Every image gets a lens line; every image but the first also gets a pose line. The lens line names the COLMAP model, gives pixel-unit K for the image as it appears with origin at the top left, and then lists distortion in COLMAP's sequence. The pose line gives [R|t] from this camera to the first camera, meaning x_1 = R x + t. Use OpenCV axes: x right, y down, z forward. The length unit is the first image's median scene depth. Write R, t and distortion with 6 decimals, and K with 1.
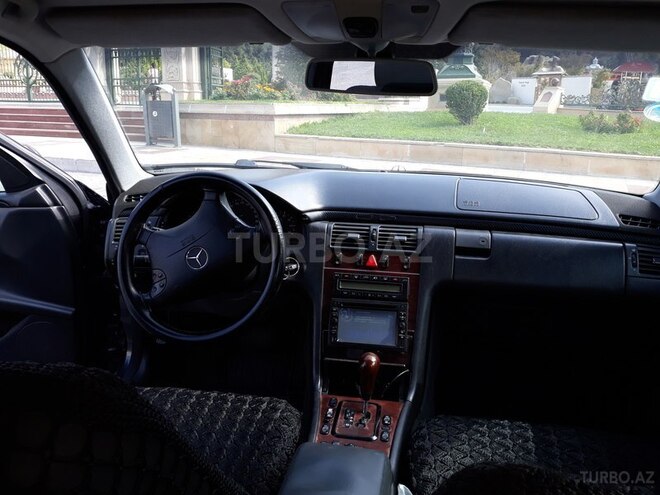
lens RADIAL K [[549.1, 0, 325.8], [0, 549.1, 241.4], [0, 0, 1]] dist [0.090793, -0.216483]
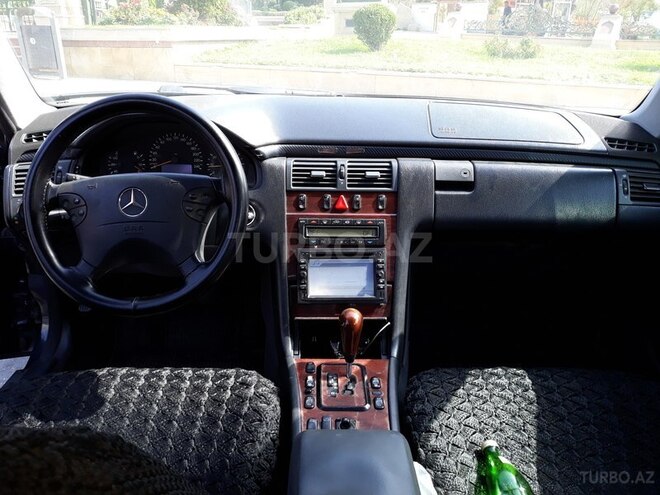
lens RADIAL K [[549.1, 0, 325.8], [0, 549.1, 241.4], [0, 0, 1]] dist [0.090793, -0.216483]
pose [[0.984418, -0.064078, 0.163753, -0.086901], [0.044425, 0.991661, 0.120979, -0.009051], [-0.170139, -0.111819, 0.979055, 0.159363]]
